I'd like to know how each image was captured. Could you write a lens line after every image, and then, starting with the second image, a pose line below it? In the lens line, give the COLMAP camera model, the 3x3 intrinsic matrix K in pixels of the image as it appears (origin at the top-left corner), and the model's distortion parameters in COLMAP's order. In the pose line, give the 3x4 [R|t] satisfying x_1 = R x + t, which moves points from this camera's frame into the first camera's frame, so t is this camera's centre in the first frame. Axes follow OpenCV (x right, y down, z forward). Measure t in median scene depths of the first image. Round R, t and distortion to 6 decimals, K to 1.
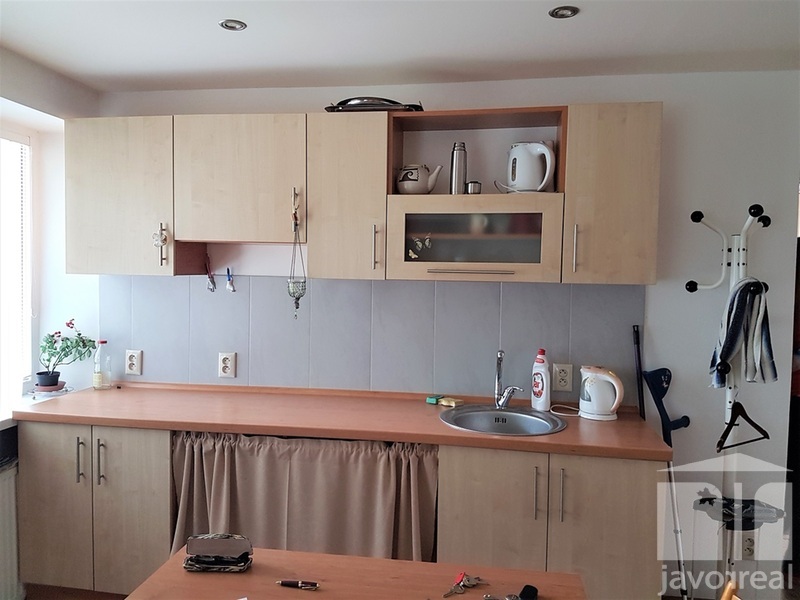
lens RADIAL K [[630.7, 0, 406.7], [0, 630.7, 292.4], [0, 0, 1]] dist [0.073501, -0.161813]
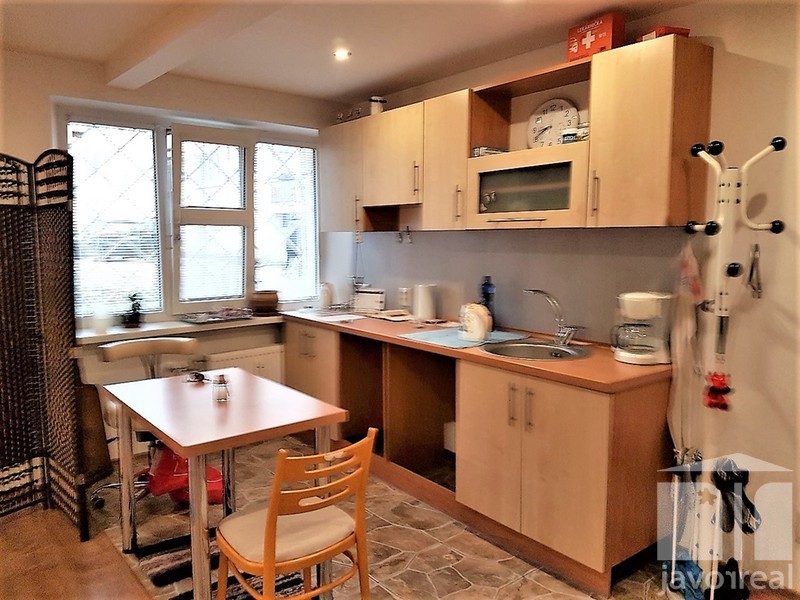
lens RADIAL K [[630.7, 0, 383.7], [0, 630.7, 320.8], [0, 0, 1]] dist [0.073501, -0.161813]
pose [[0.720679, 0.071788, -0.689542, 0.714217], [-0.009469, 0.995551, 0.093750, 0.042845], [0.693204, -0.061034, 0.718153, -0.008333]]
